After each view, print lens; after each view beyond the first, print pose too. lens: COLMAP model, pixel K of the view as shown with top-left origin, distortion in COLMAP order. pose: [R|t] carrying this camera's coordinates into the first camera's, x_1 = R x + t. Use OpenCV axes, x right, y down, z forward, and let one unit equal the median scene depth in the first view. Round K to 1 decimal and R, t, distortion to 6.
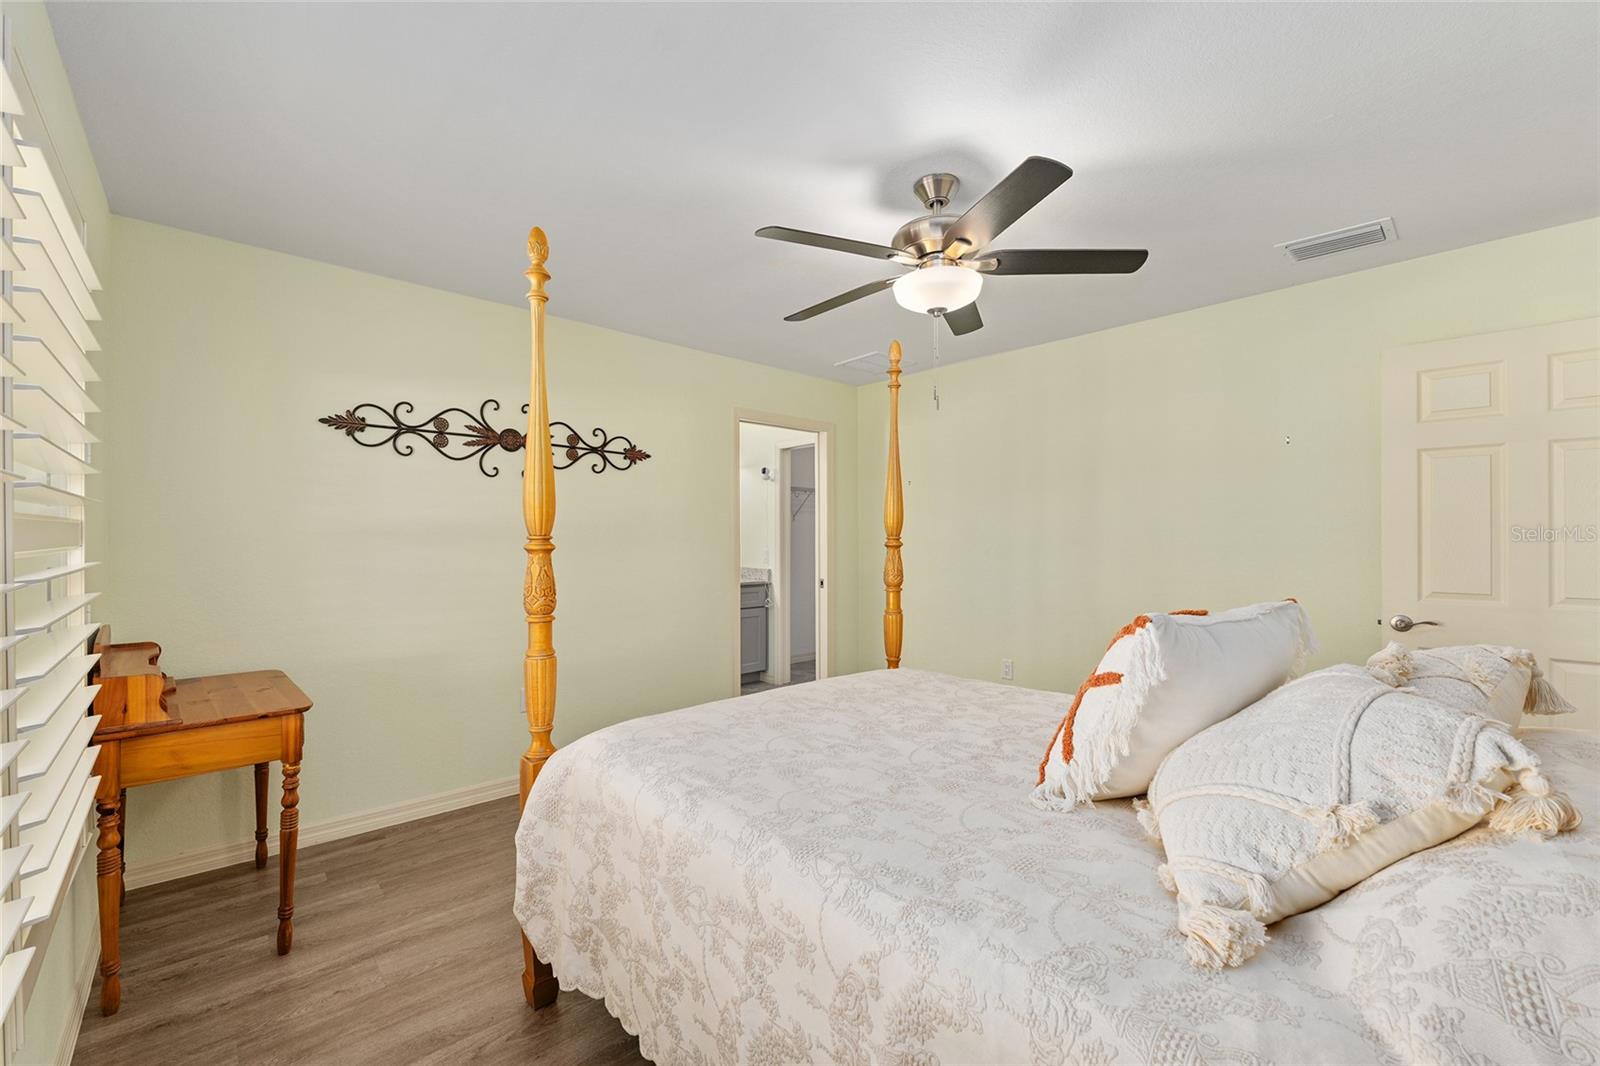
lens RADIAL K [[655.4, 0, 796.7], [0, 655.4, 535.3], [0, 0, 1]] dist [-0.013676, 0.000075]
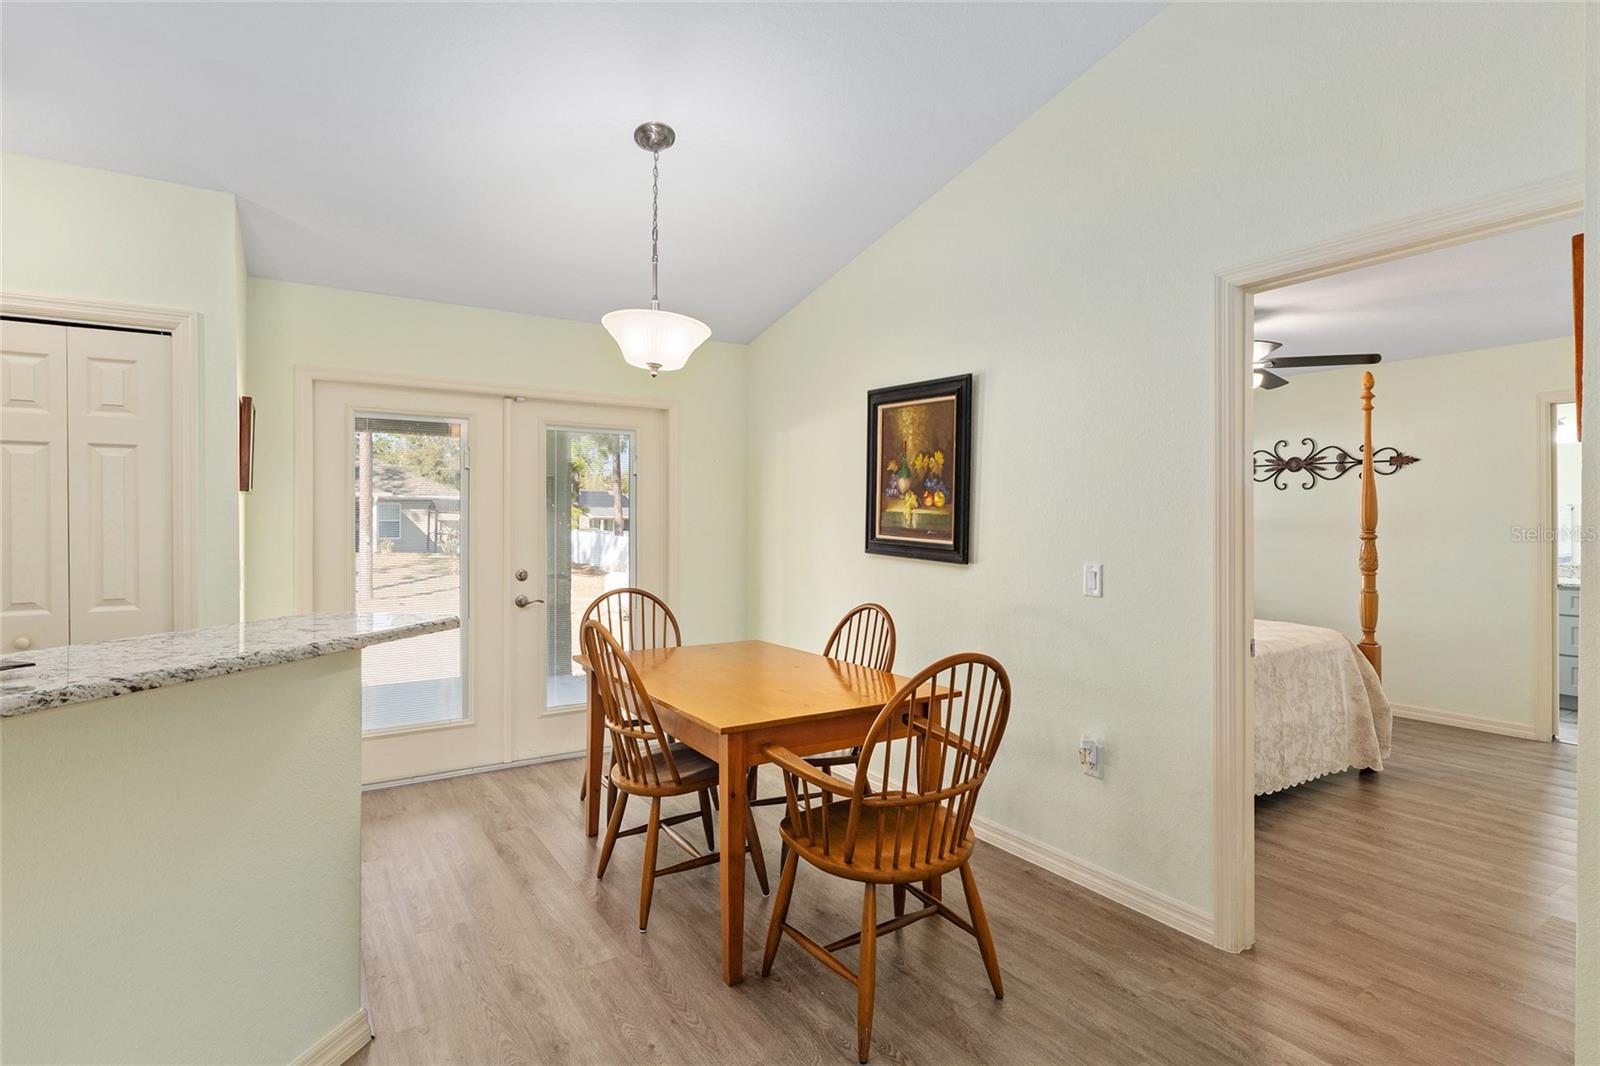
lens RADIAL K [[790.2, 0, 798.1], [0, 790.2, 521.7], [0, 0, 1]] dist [-0.001433, 0.000438]
pose [[-0.175713, 0.003313, -0.984436, 1.666336], [0.006541, 0.999976, 0.002197, -0.026200], [0.984420, -0.006053, -0.175731, 0.200503]]
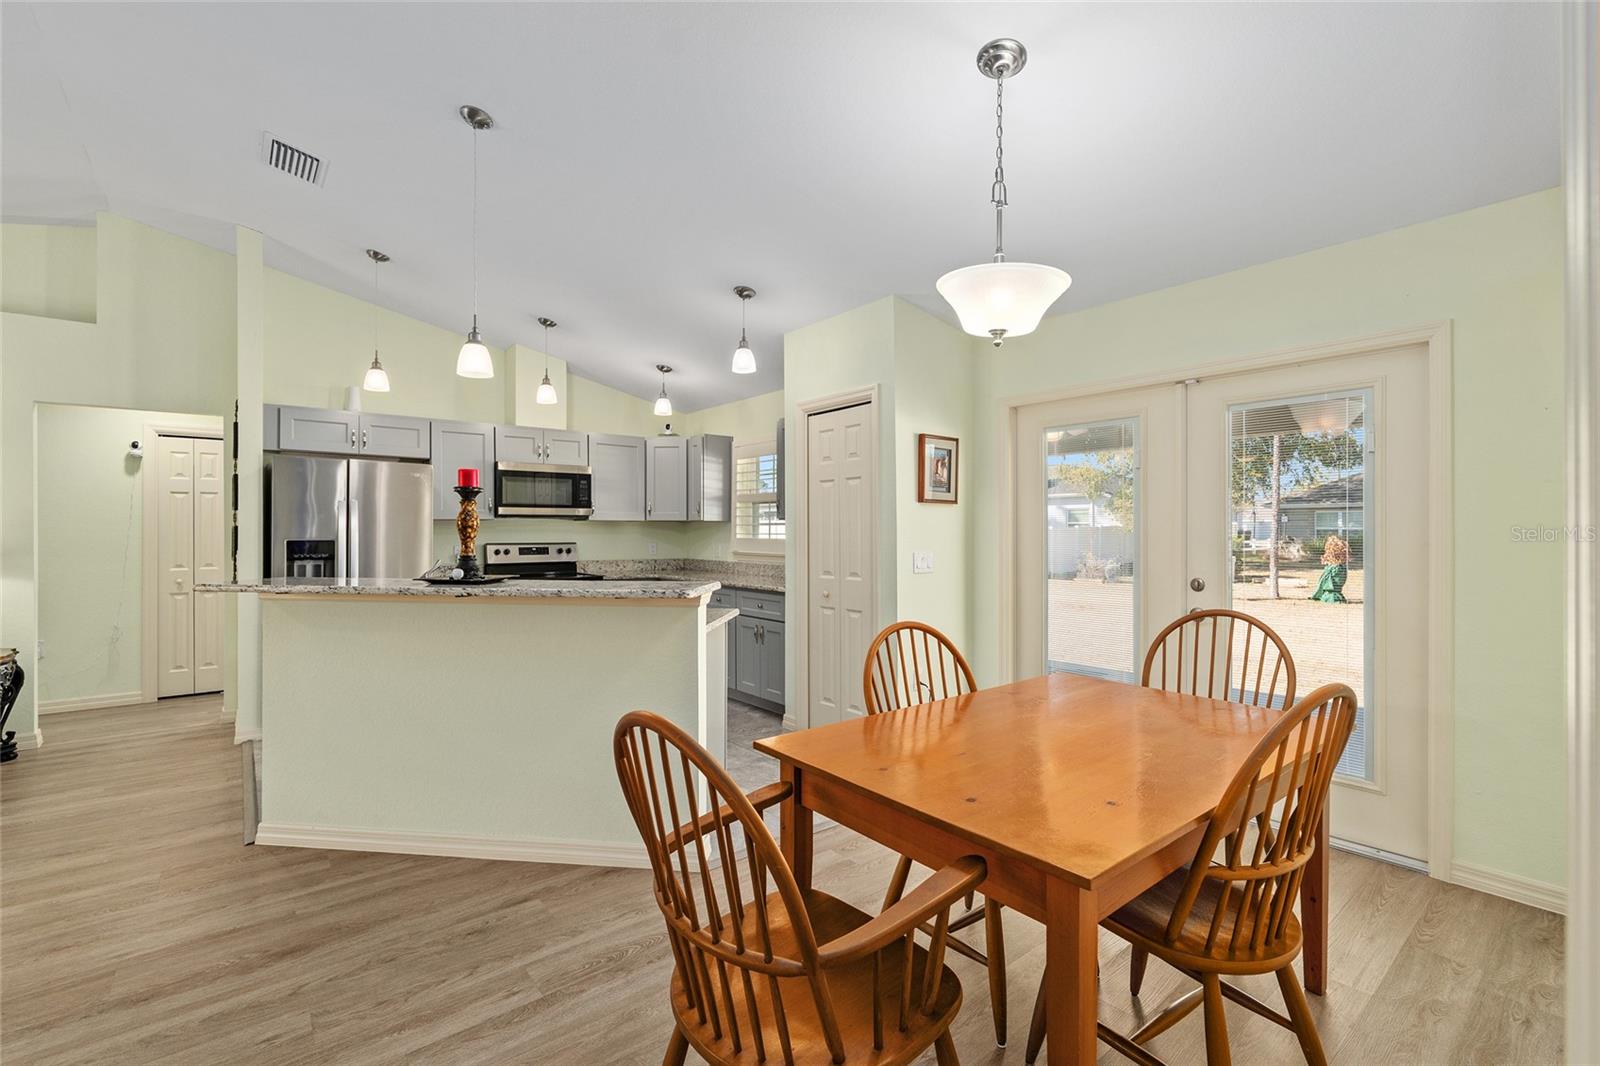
lens RADIAL K [[697.3, 0, 795.4], [0, 697.3, 531.2], [0, 0, 1]] dist [-0.004635, -0.000256]
pose [[-0.997387, 0.005585, 0.072022, 0.907181], [0.005126, 0.999965, -0.006565, -0.010497], [-0.072056, -0.006179, -0.997381, 0.581120]]
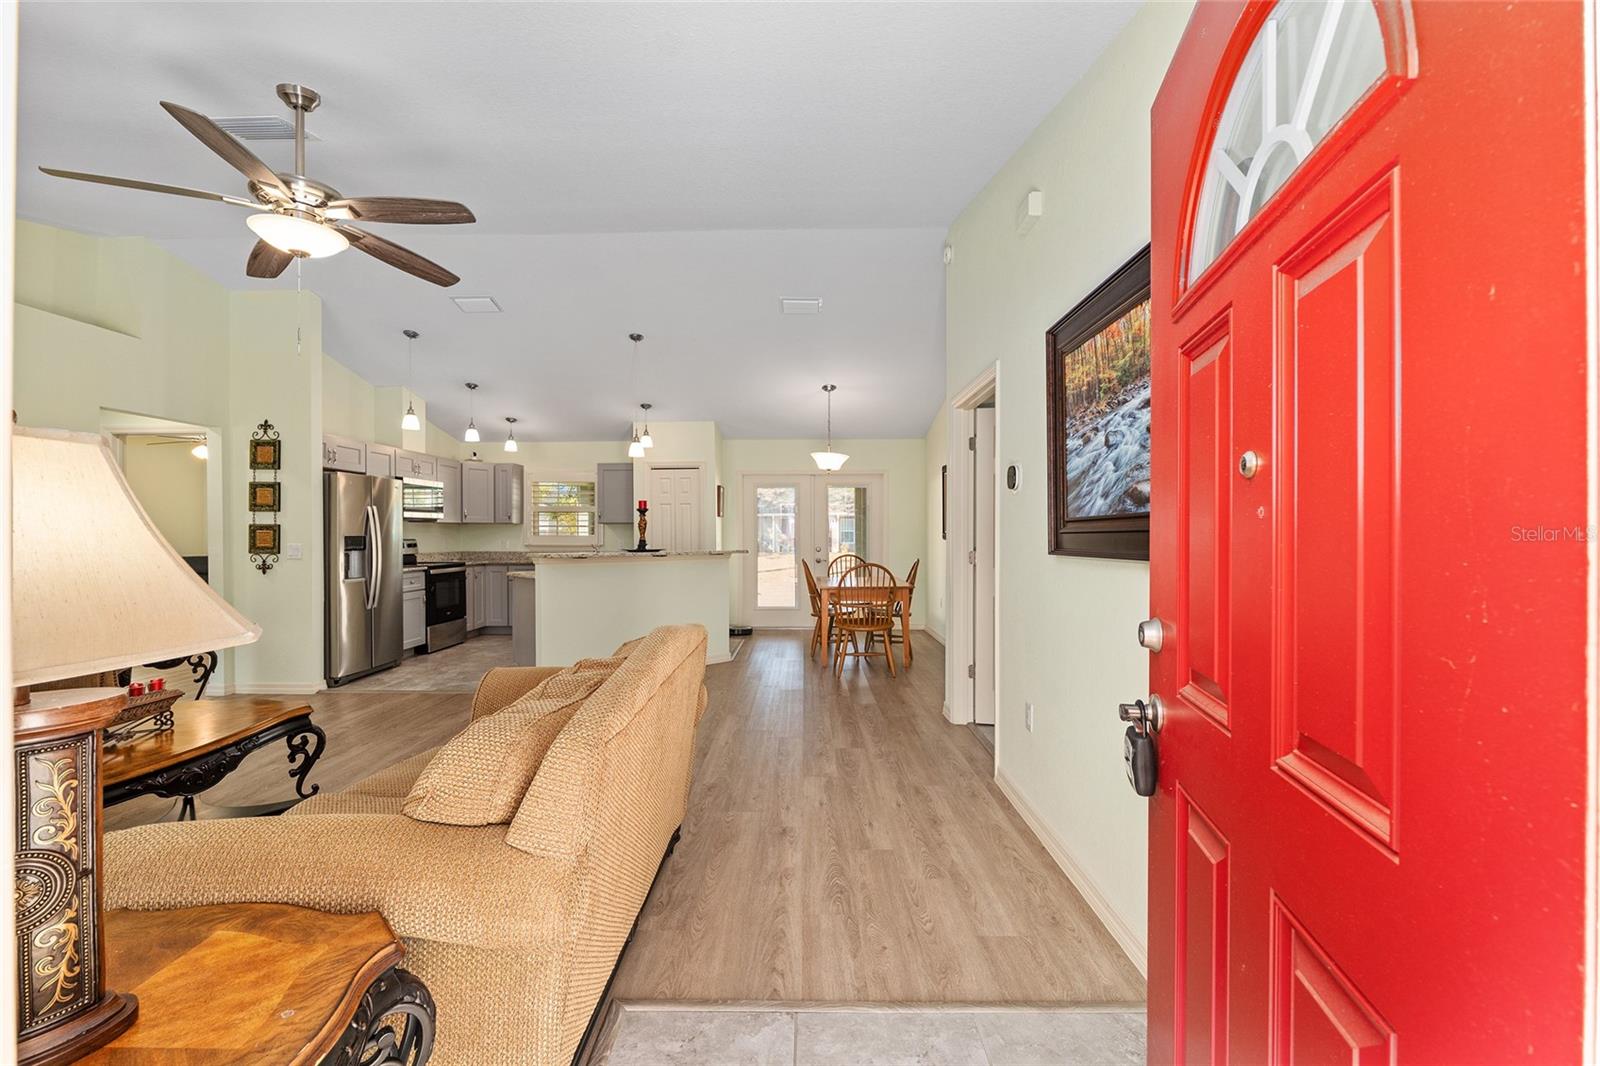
lens RADIAL K [[655.4, 0, 796.7], [0, 655.4, 535.3], [0, 0, 1]] dist [-0.013676, 0.000075]
pose [[-0.688385, 0.009771, -0.725280, 2.451090], [0.011434, 0.999931, 0.002619, 0.001393], [0.725256, -0.006490, -0.688449, 1.321196]]
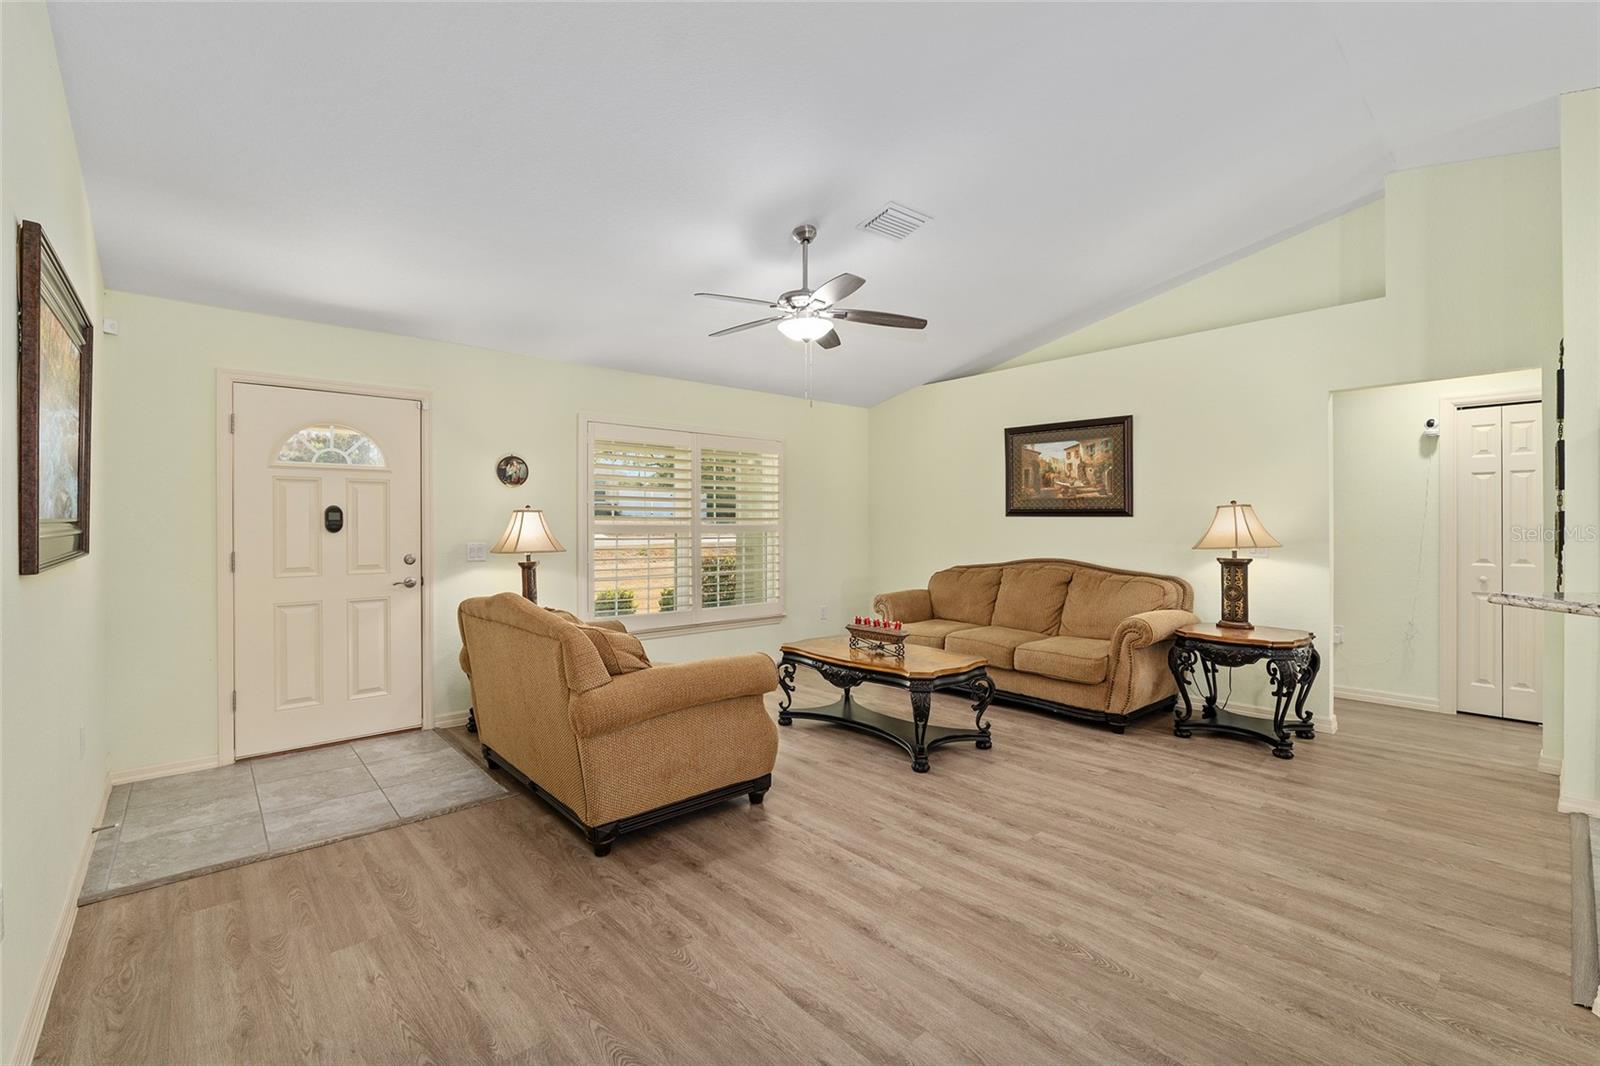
lens RADIAL K [[684.6, 0, 794.7], [0, 684.6, 523.0], [0, 0, 1]] dist [-0.007941, 0.000238]
pose [[0.026153, 0.005264, 0.999644, 1.109311], [-0.003378, 0.999981, -0.005178, -0.009061], [-0.999652, -0.003241, 0.026170, 0.363252]]
